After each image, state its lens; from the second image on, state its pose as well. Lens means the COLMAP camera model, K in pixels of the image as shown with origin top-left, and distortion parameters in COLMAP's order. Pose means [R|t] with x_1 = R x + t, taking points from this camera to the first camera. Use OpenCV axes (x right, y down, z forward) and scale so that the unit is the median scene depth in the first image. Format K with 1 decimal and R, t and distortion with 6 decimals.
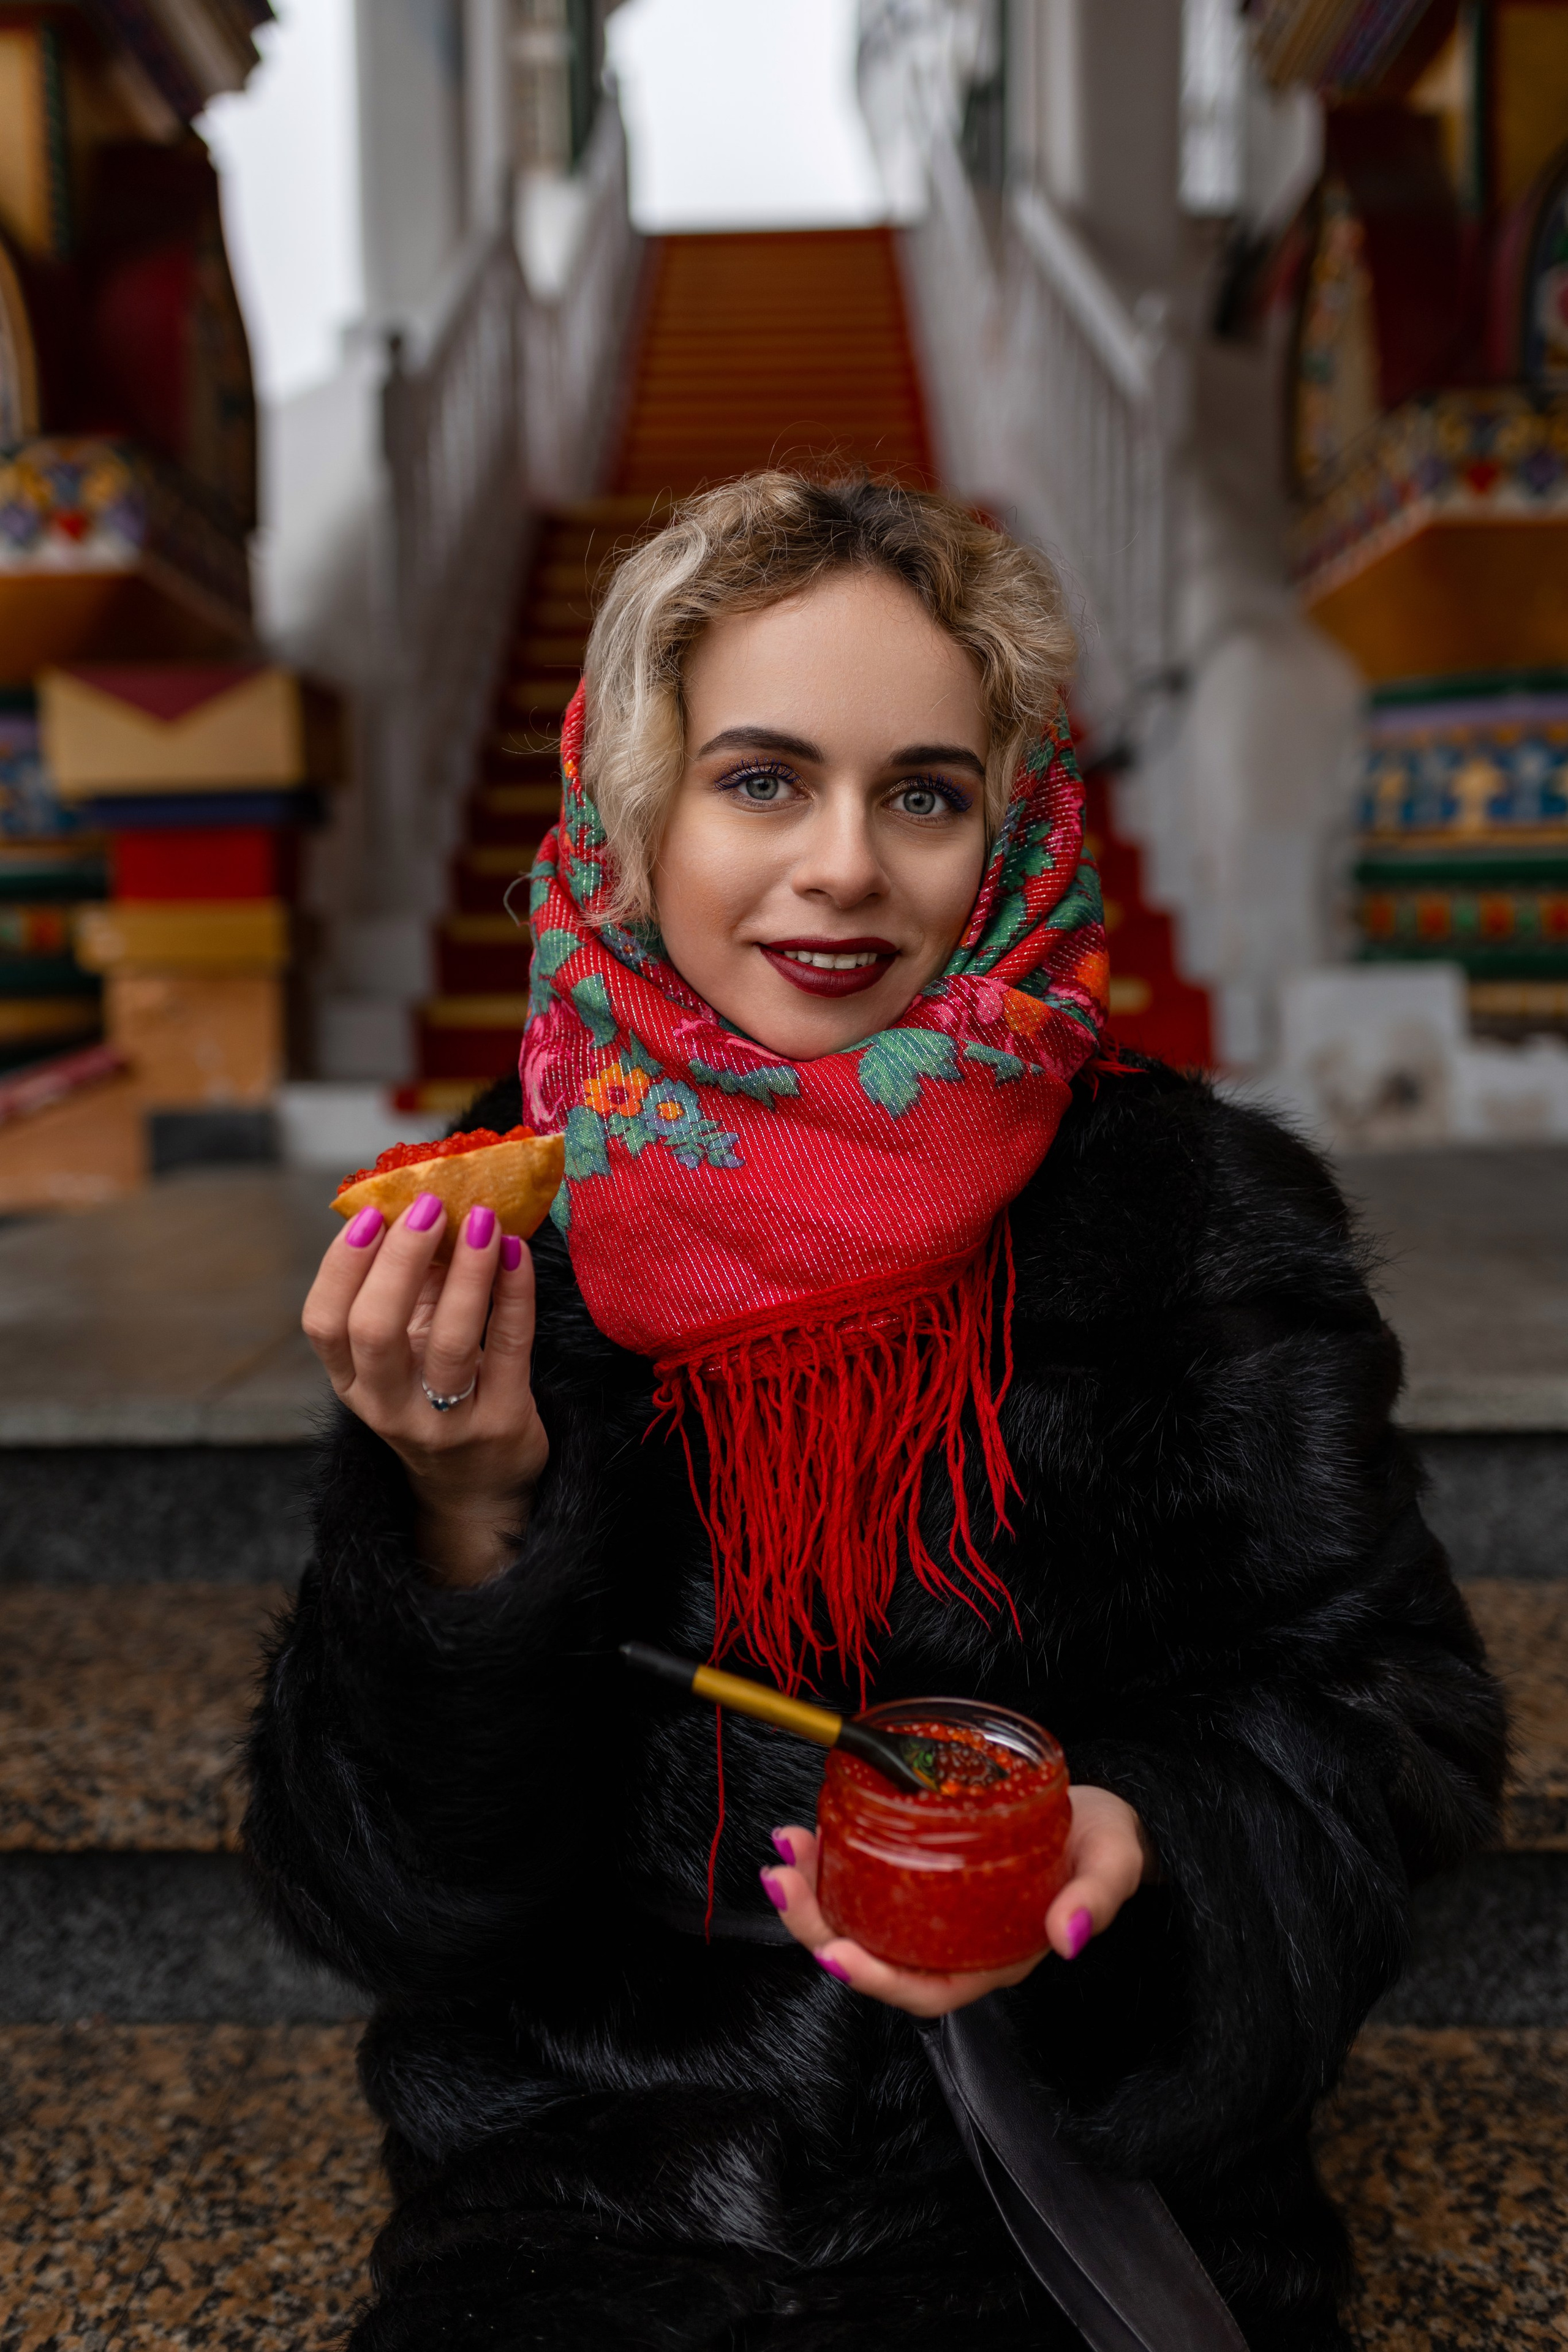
lens RADIAL K [[2303.0, 0, 784.0], [0, 2303.0, 1176.0], [0, 0, 1]] dist [0.020256, -0.024598]
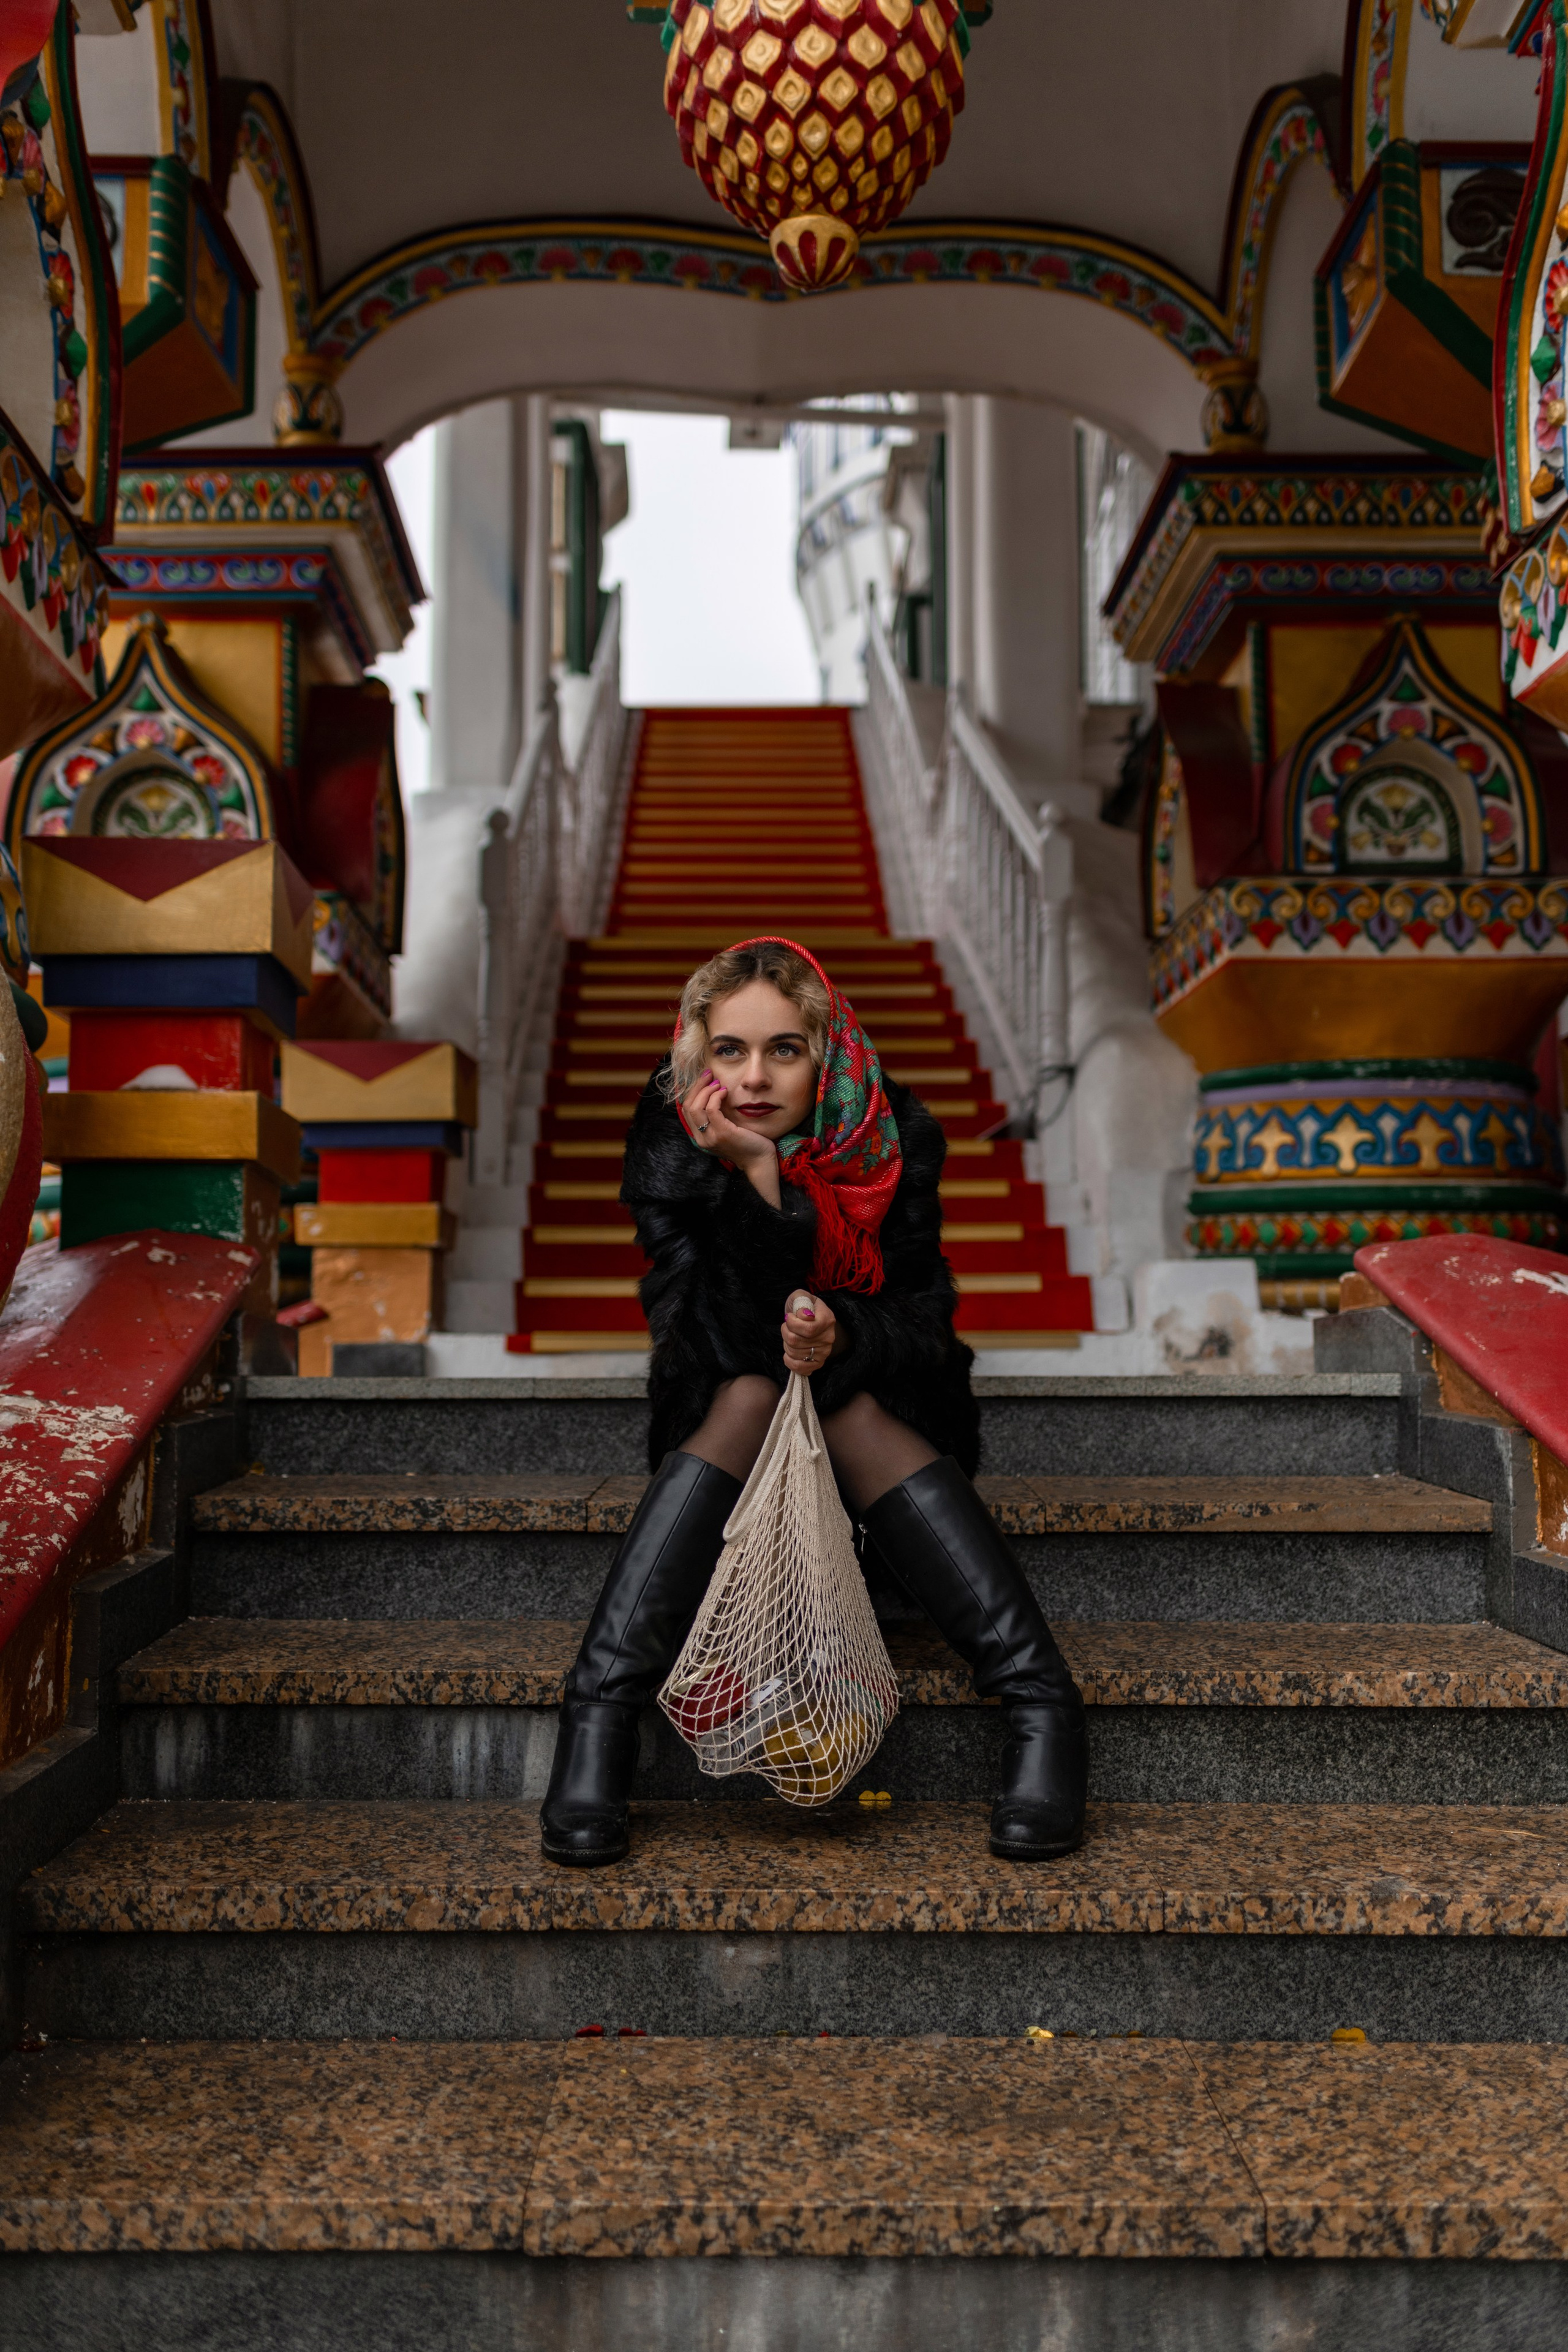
lens RADIAL K [[2386.1, 0, 784.0], [0, 2386.1, 1176.0], [0, 0, 1]] dist [0.016868, 0.002392]
pose [[0.999442, 0.016656, 0.028948, -0.045293], [-0.011065, 0.982947, -0.183554, 0.133440], [-0.031511, 0.183132, 0.982583, -0.459310]]
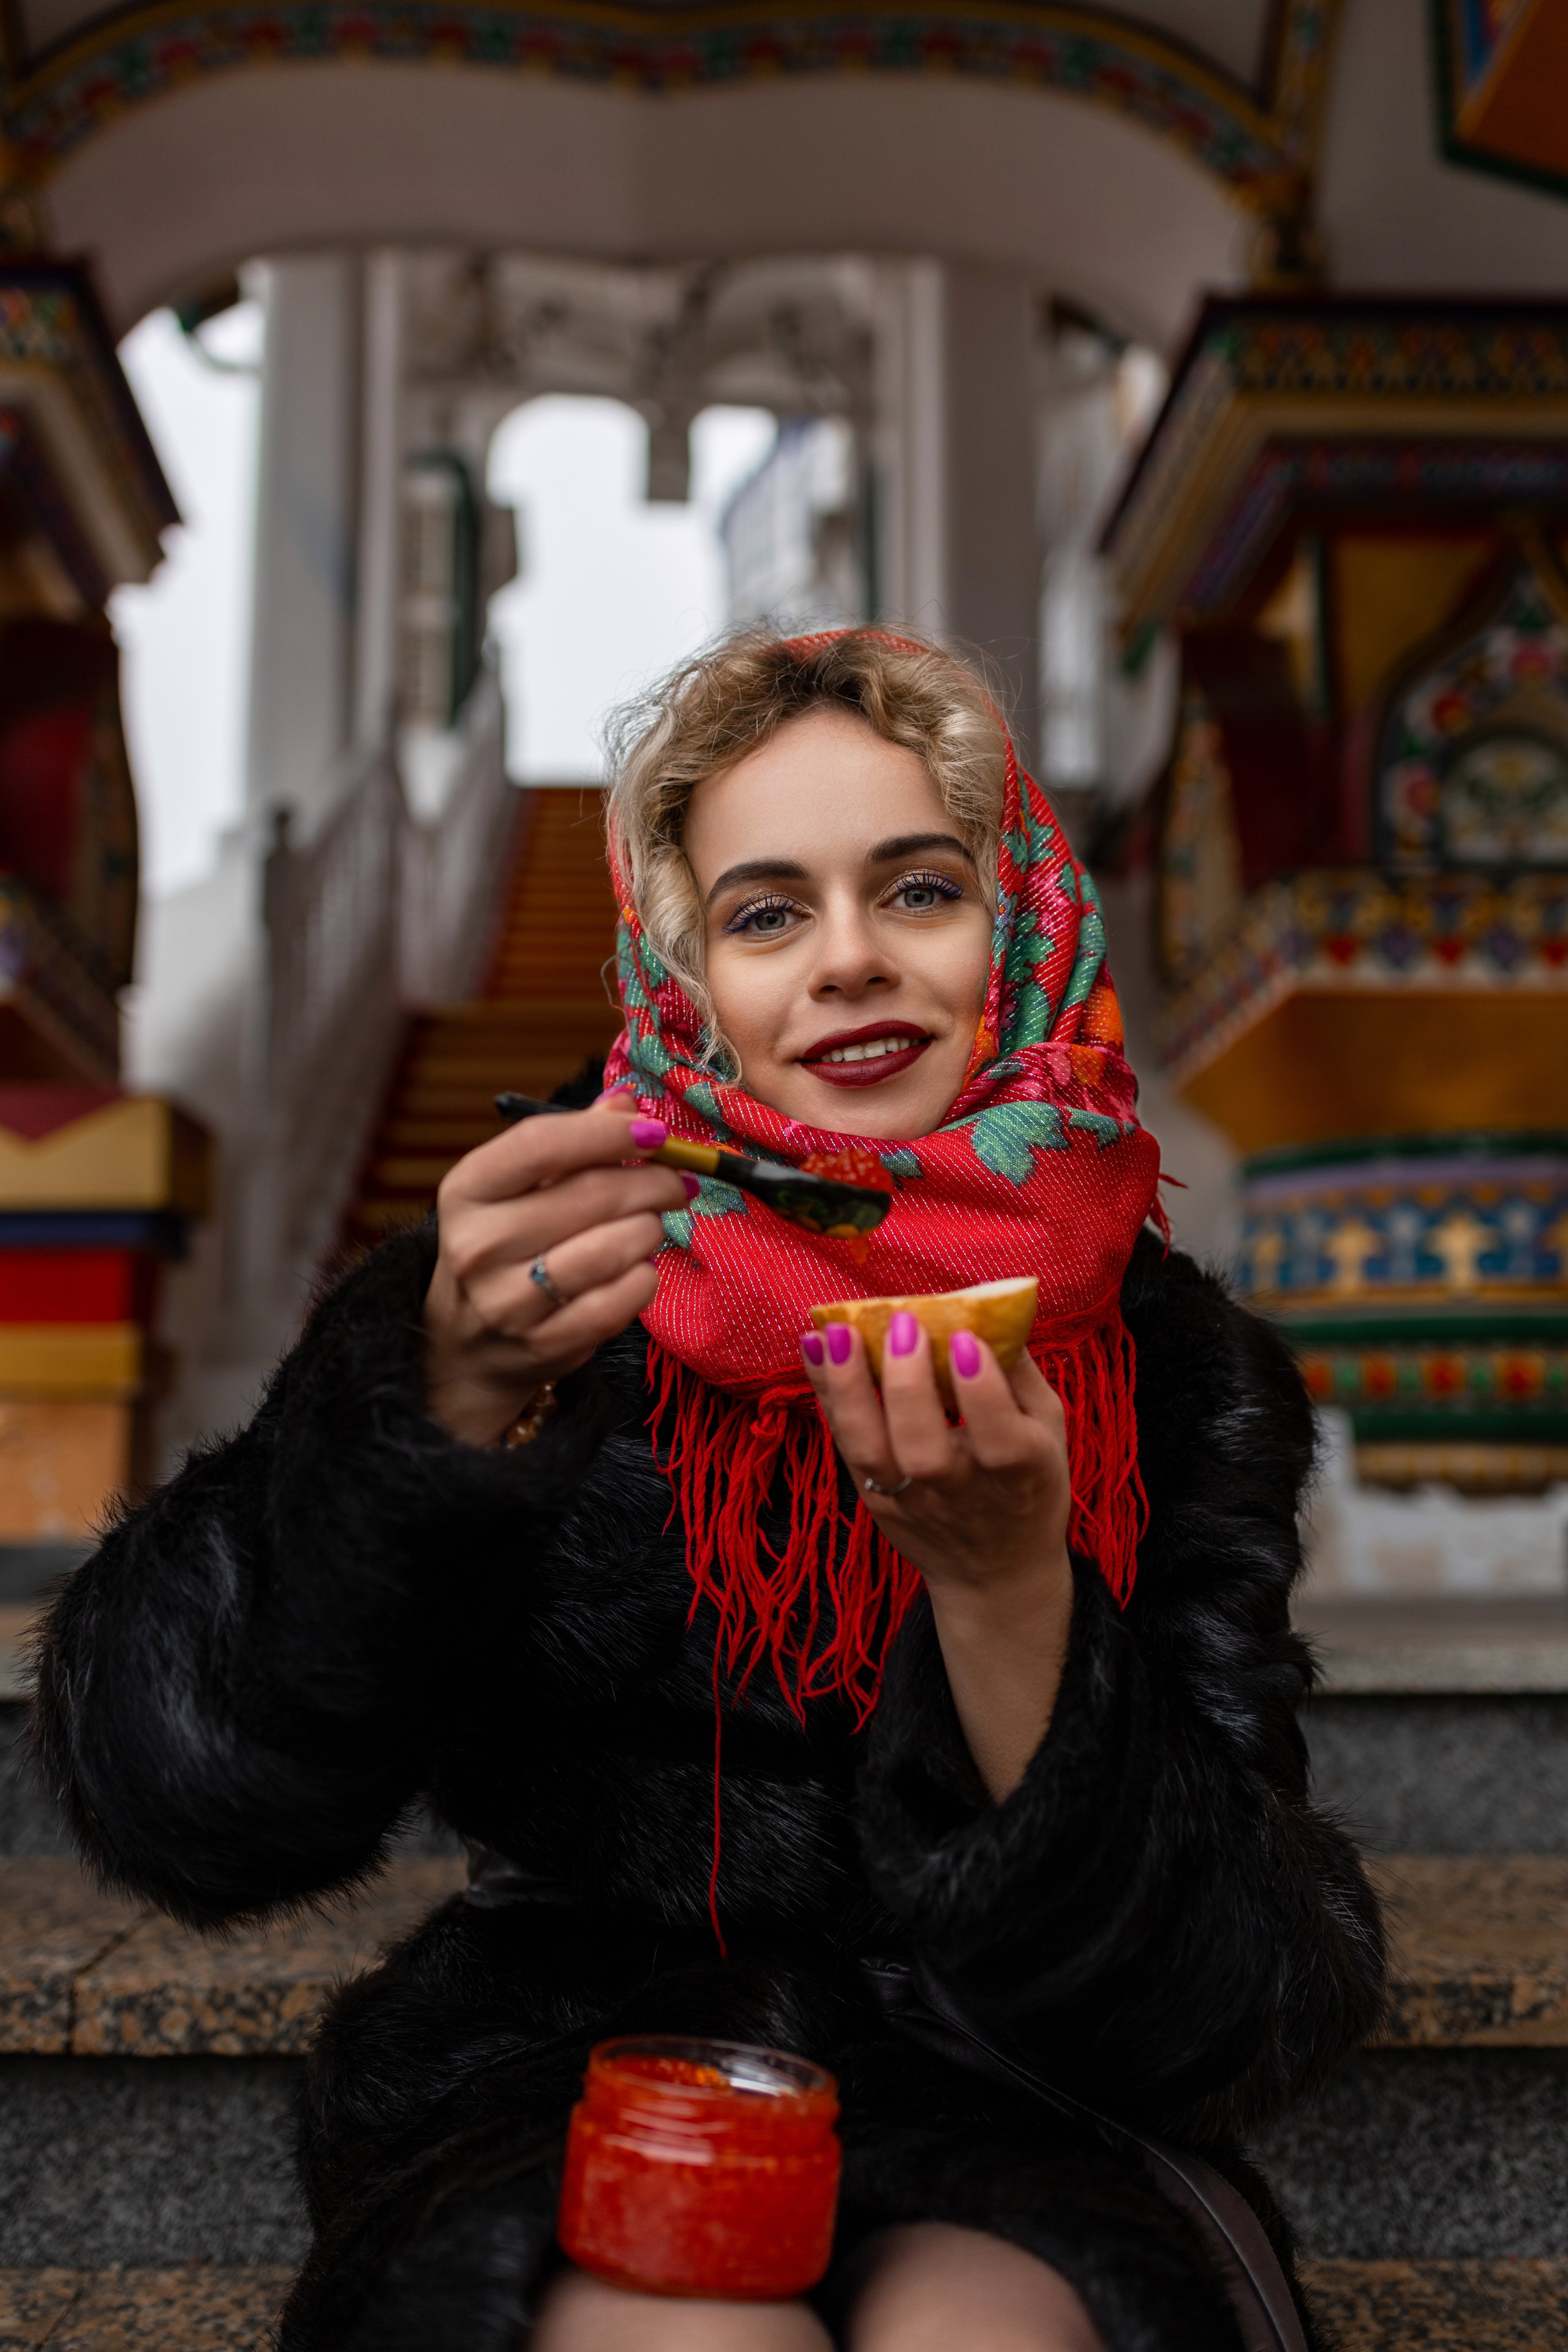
lens RADIAL K [[2441.0, 0, 784.0], [0, 2441.0, 1176.0], [0, 0, 1]] dist [0.021875, -0.015307]
pose [[0.998077, 0.022933, 0.057583, -0.007799], [-0.008086, 0.969271, -0.245863, 0.067917], [-0.061452, 0.244925, 0.967593, -0.018896]]
